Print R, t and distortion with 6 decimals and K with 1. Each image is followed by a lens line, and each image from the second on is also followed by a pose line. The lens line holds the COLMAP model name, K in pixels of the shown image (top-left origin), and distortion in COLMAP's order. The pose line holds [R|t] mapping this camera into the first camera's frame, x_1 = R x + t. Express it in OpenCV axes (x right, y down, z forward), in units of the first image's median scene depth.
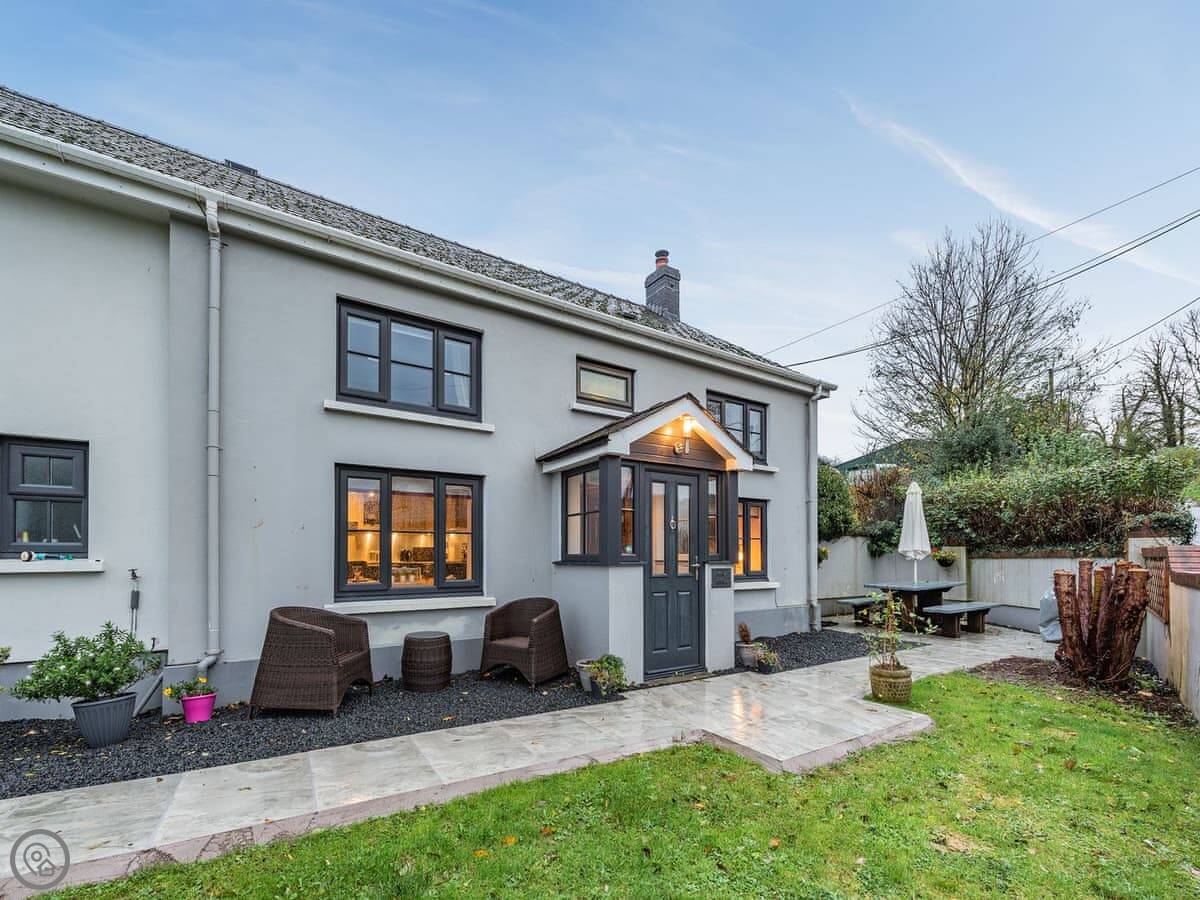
lens RADIAL K [[478.8, 0, 625.7], [0, 478.8, 456.0], [0, 0, 1]] dist [0.009246, 0.000115]
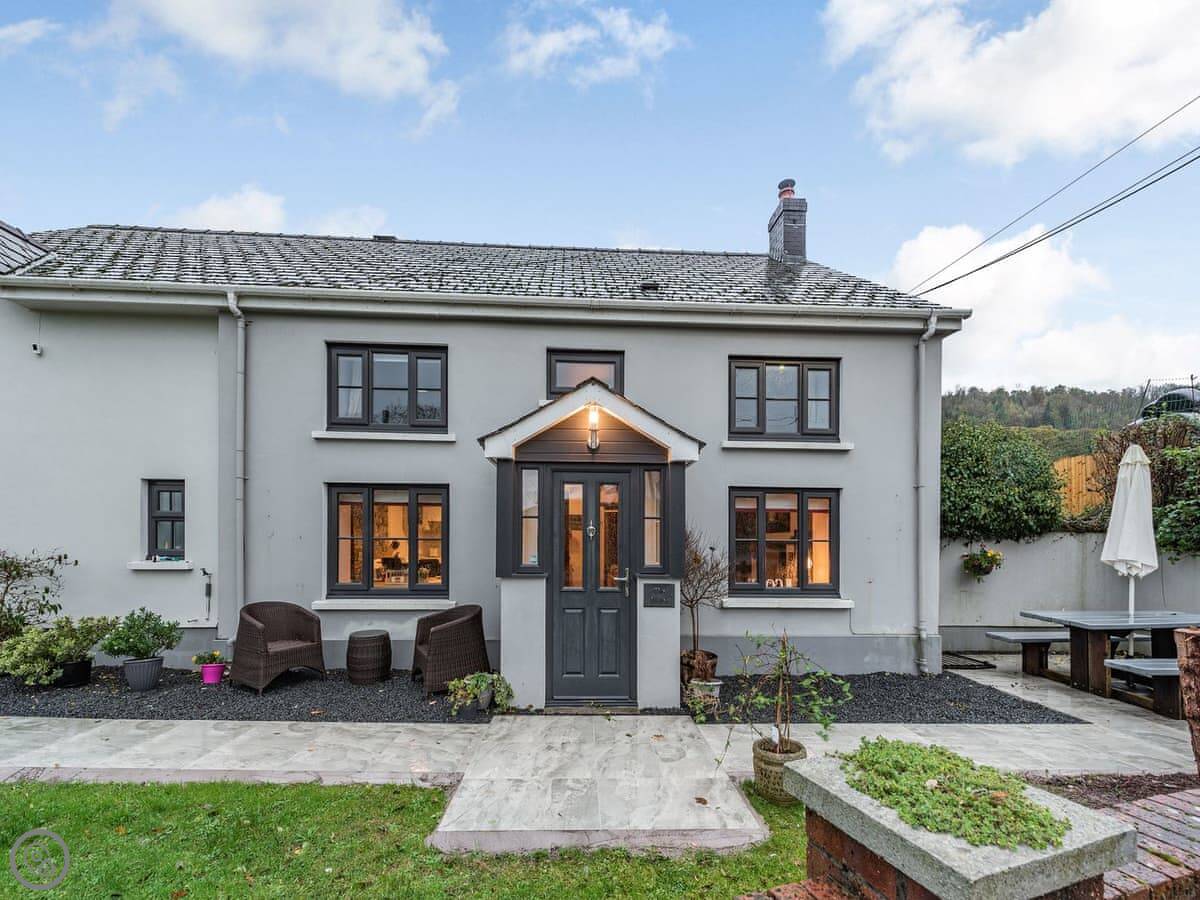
lens RADIAL K [[500.7, 0, 547.4], [0, 500.7, 455.2], [0, 0, 1]] dist [0.007478, -0.000227]
pose [[0.868128, -0.082484, -0.489439, 0.483212], [0.093081, 0.995655, -0.002697, 0.001375], [0.487535, -0.043216, 0.872033, 0.178484]]
